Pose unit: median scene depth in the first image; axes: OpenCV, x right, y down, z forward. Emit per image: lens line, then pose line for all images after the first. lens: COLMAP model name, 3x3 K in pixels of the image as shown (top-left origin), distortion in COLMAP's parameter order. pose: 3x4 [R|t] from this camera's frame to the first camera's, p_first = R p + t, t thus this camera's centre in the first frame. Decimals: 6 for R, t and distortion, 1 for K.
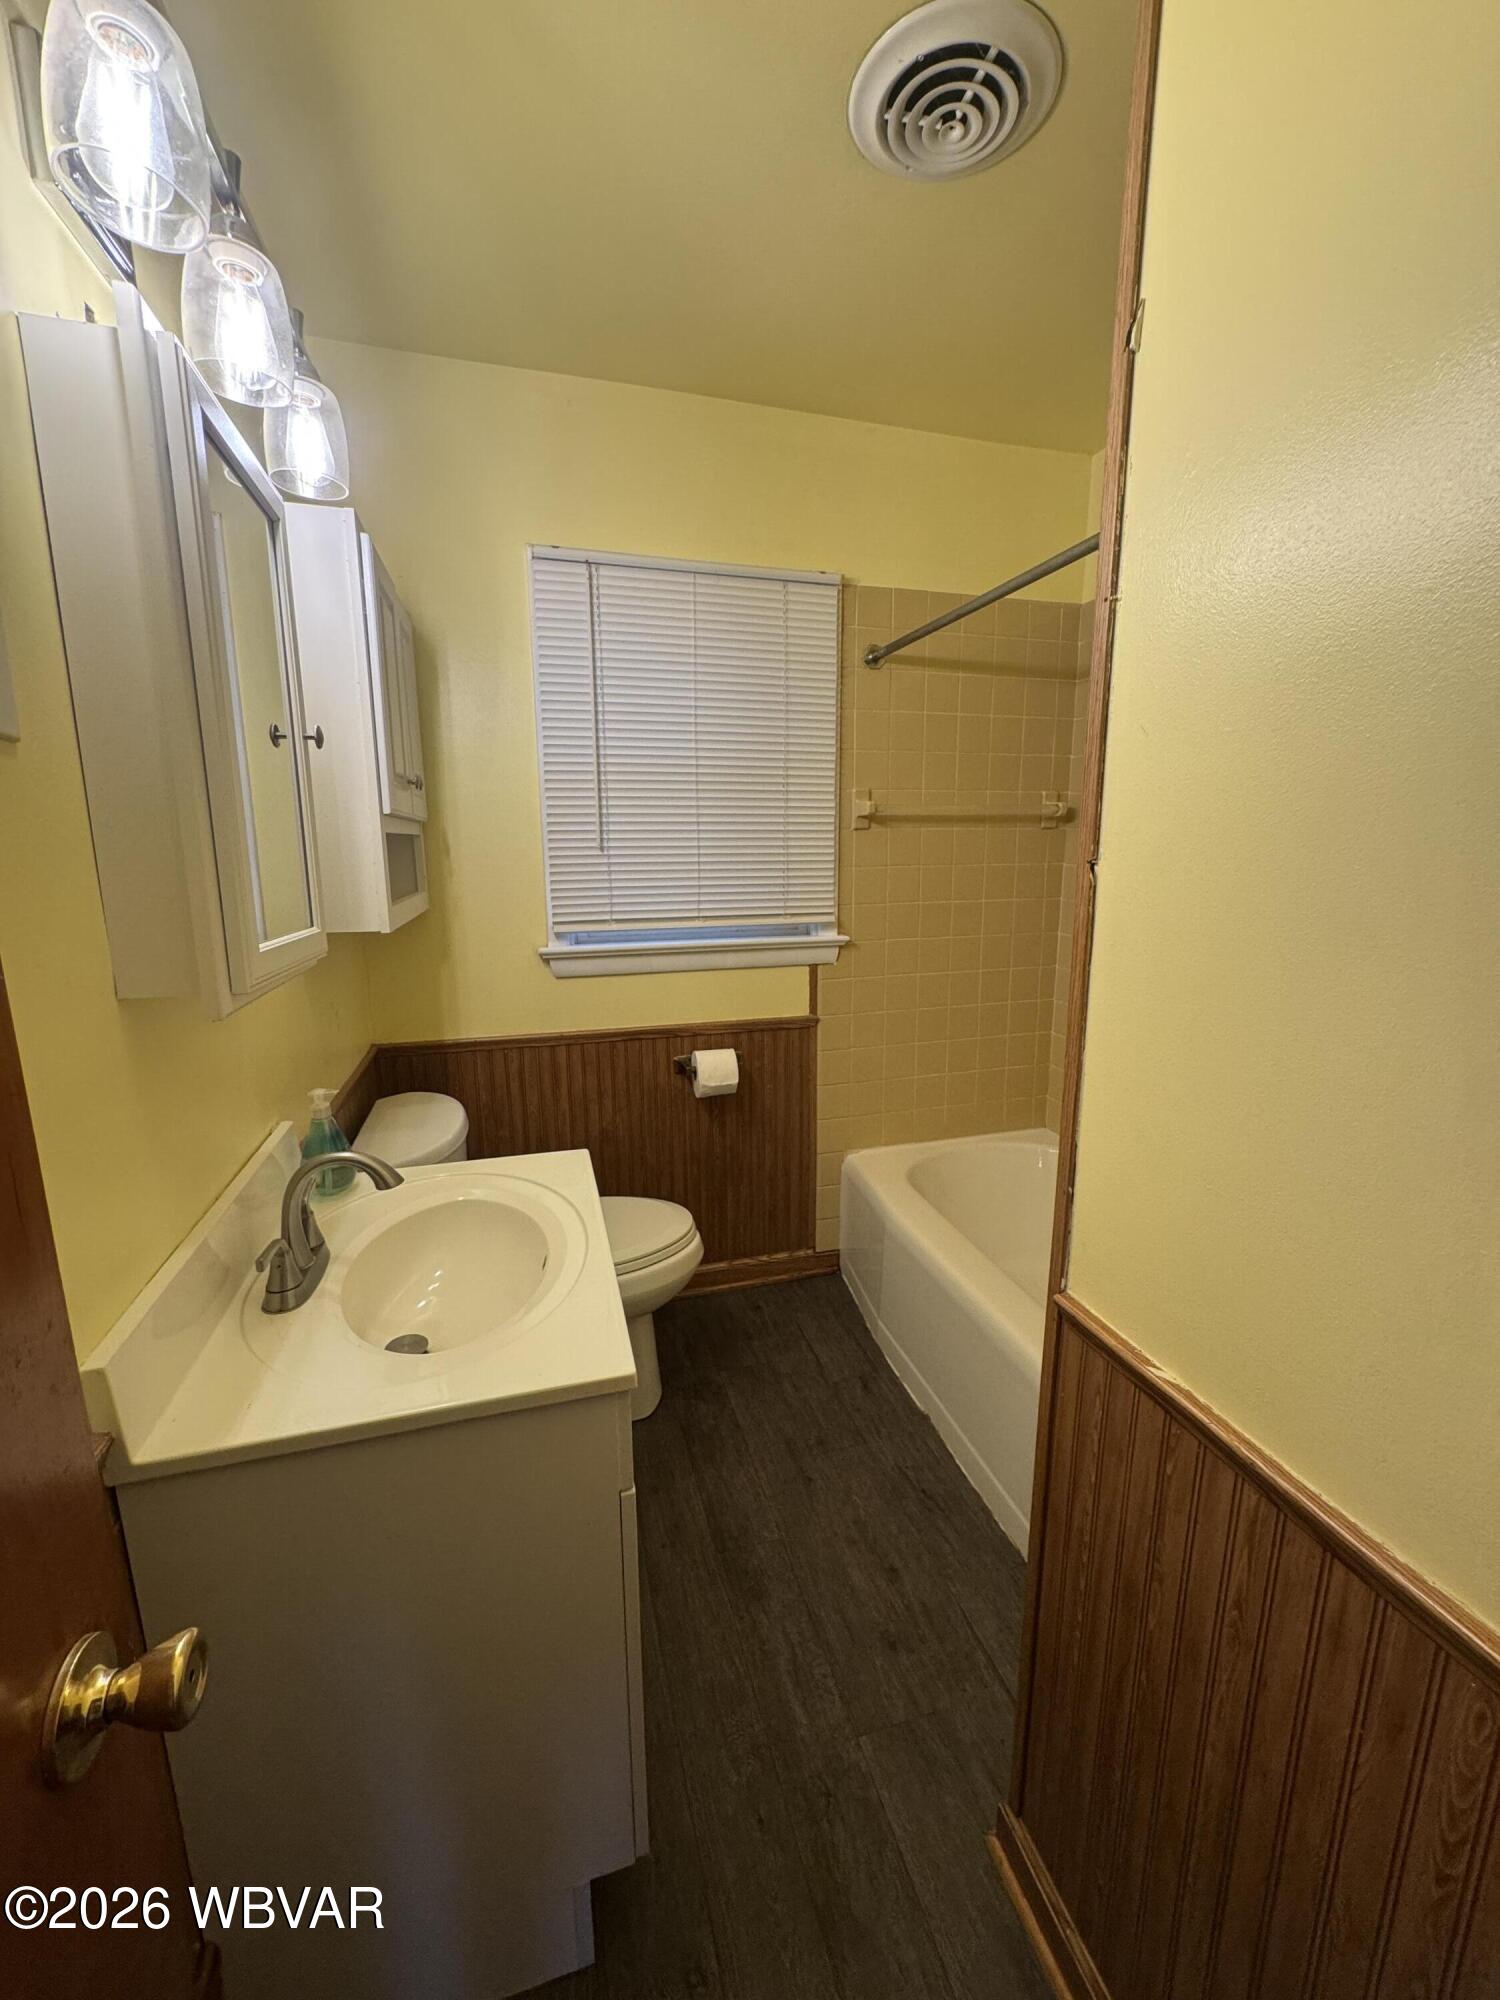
lens RADIAL K [[804.1, 0, 756.3], [0, 804.1, 997.0], [0, 0, 1]] dist [-0.003770, -0.000481]
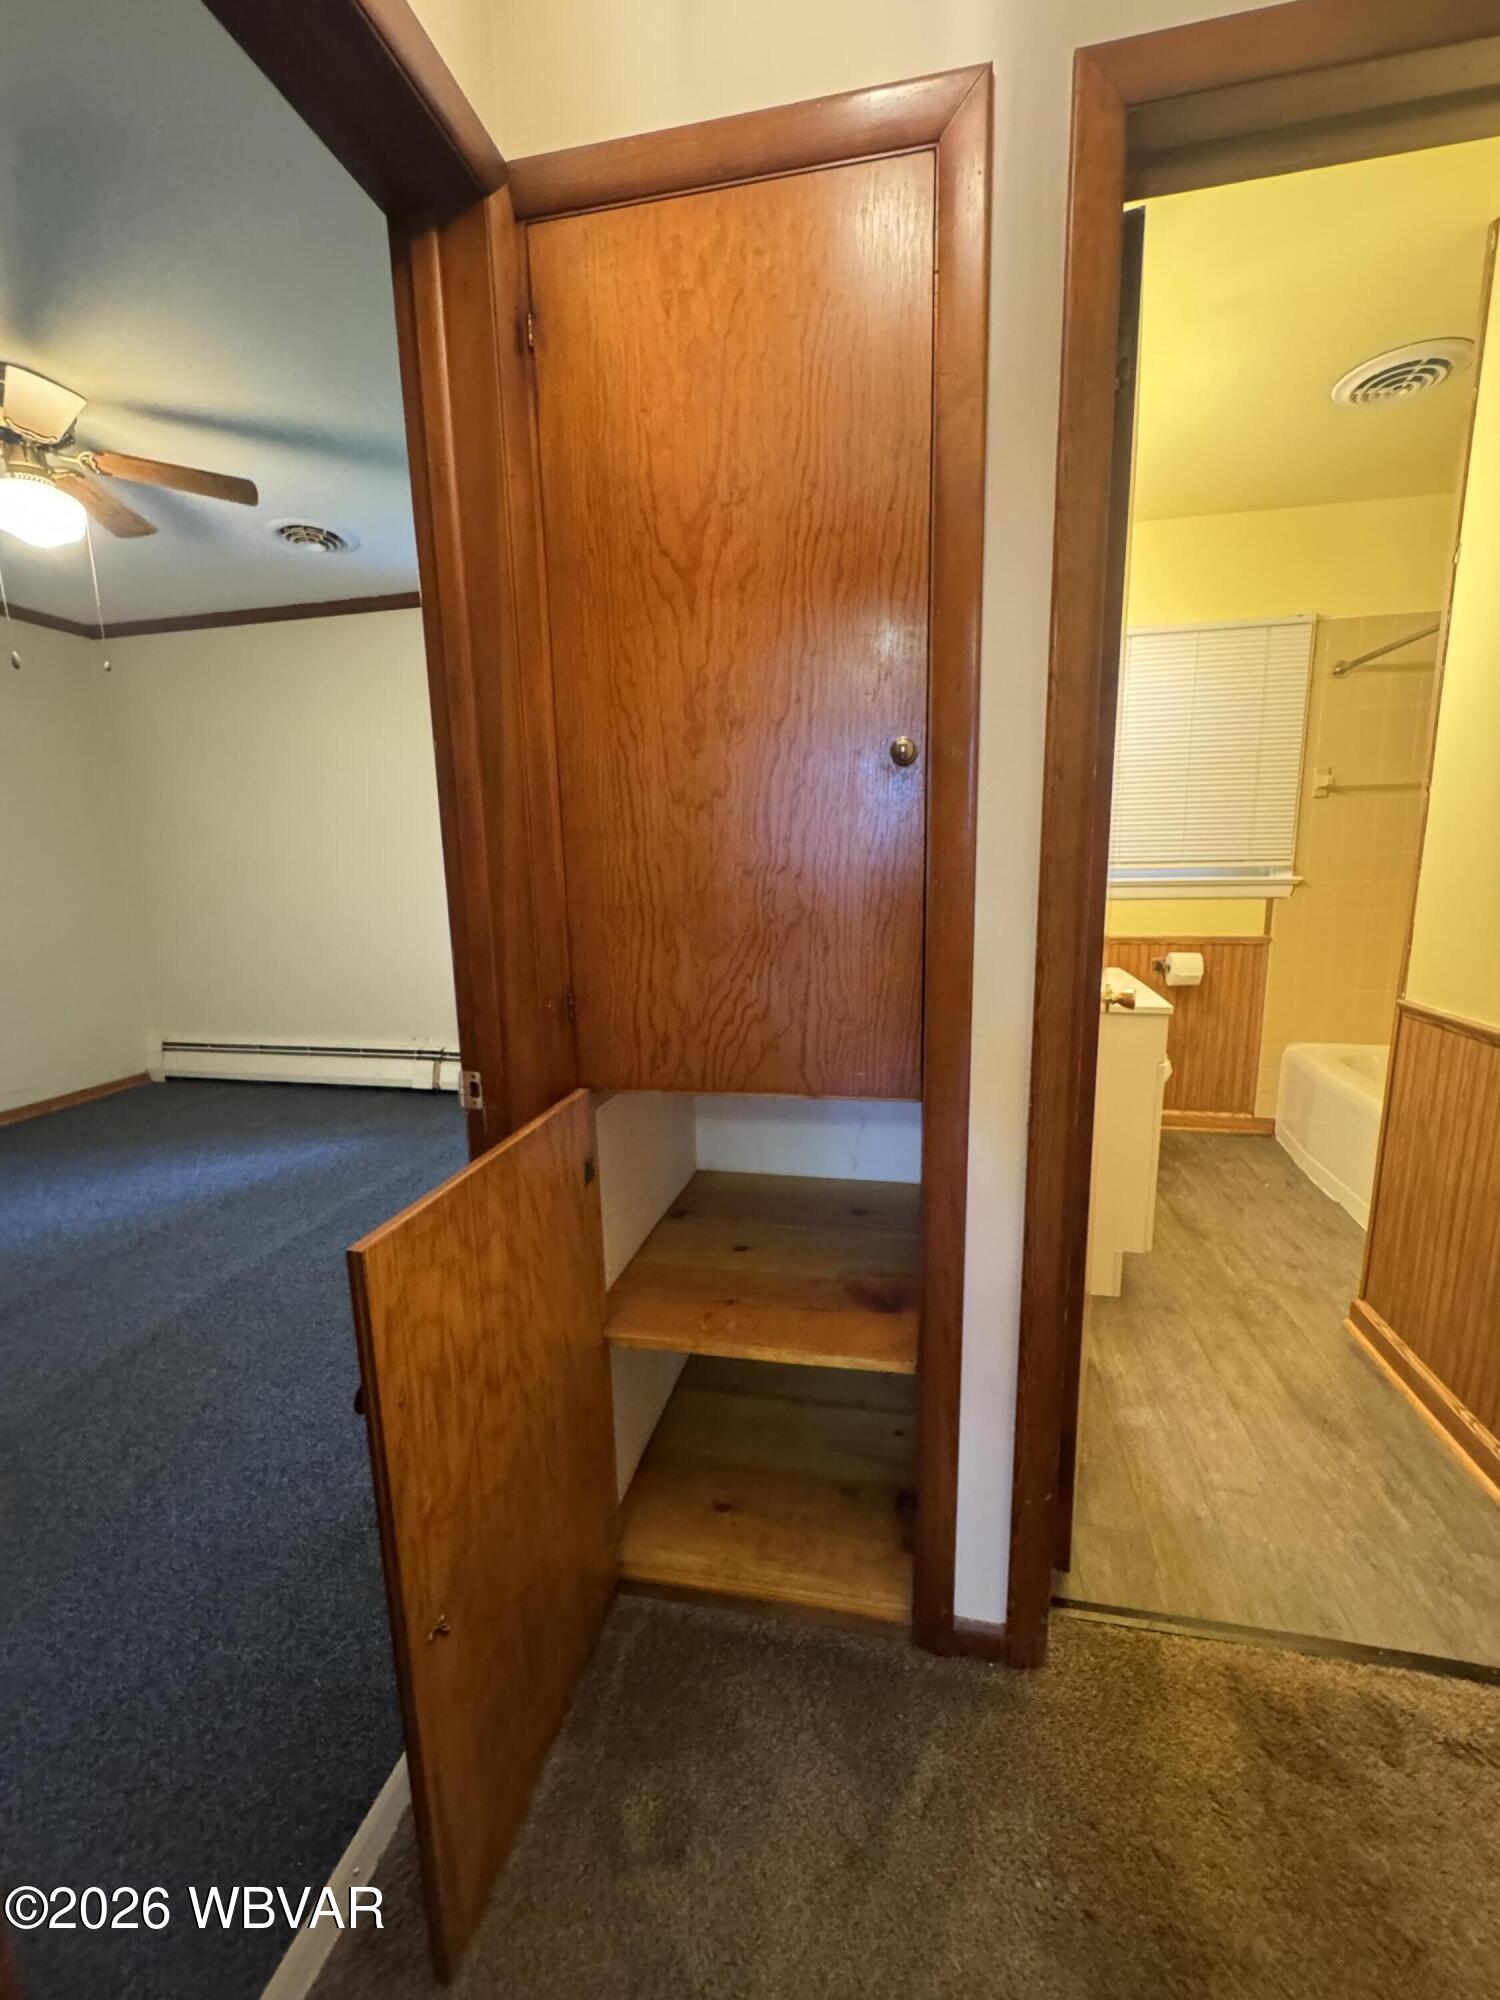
lens RADIAL K [[804.1, 0, 756.3], [0, 804.1, 997.0], [0, 0, 1]] dist [-0.003770, -0.000481]
pose [[0.878186, 0.071110, -0.473005, -0.039467], [-0.074603, 0.997148, 0.011399, 0.181211], [0.472466, 0.025277, 0.880986, -0.626057]]
